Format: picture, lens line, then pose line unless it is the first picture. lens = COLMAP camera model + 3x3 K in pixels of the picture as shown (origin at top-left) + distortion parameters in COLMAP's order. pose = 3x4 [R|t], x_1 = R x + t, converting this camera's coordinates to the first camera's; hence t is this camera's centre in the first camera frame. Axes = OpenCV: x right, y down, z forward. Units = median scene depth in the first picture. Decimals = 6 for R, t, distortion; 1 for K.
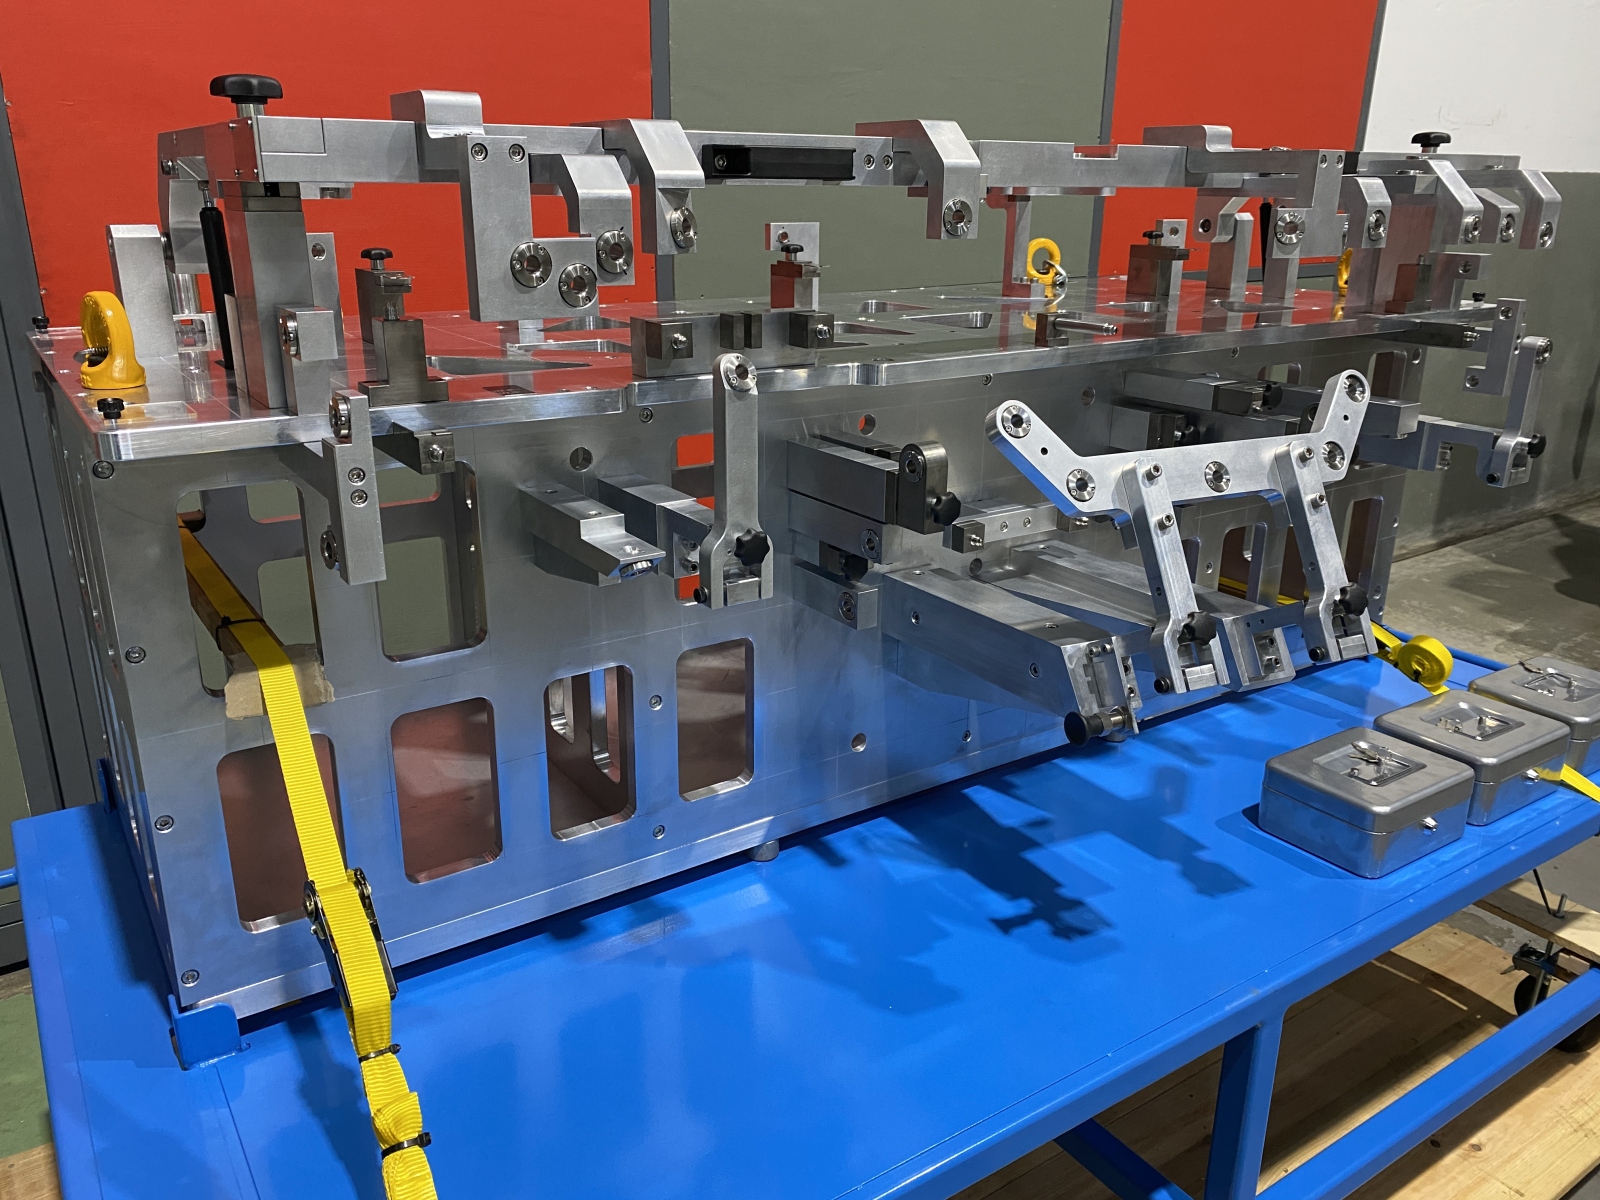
lens RADIAL K [[1238.3, 0, 802.6], [0, 1238.3, 596.6], [0, 0, 1]] dist [0.047145, -0.033954]
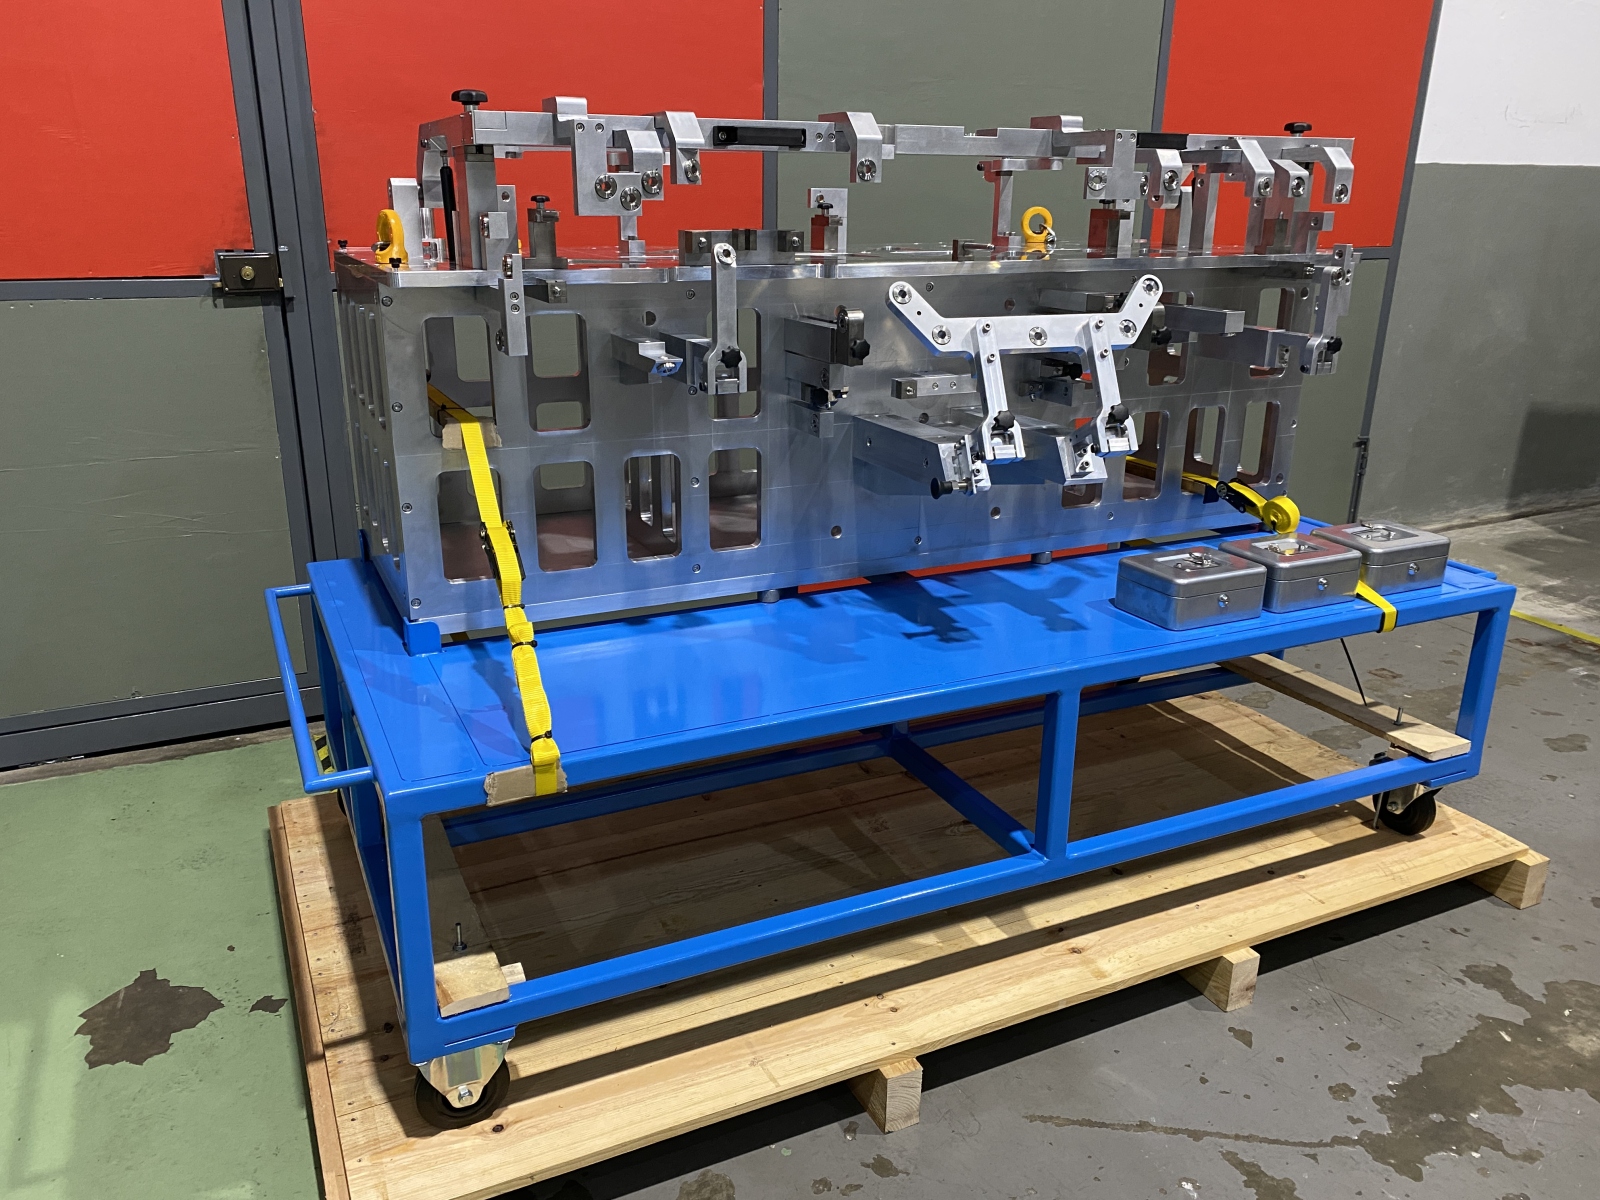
lens RADIAL K [[1238.3, 0, 798.4], [0, 1238.3, 603.4], [0, 0, 1]] dist [0.047145, -0.033954]
pose [[0.989128, 0.046820, -0.139402, 0.265041], [-0.046986, 0.998893, 0.002100, 0.253568], [0.139346, 0.004473, 0.990234, -0.608953]]
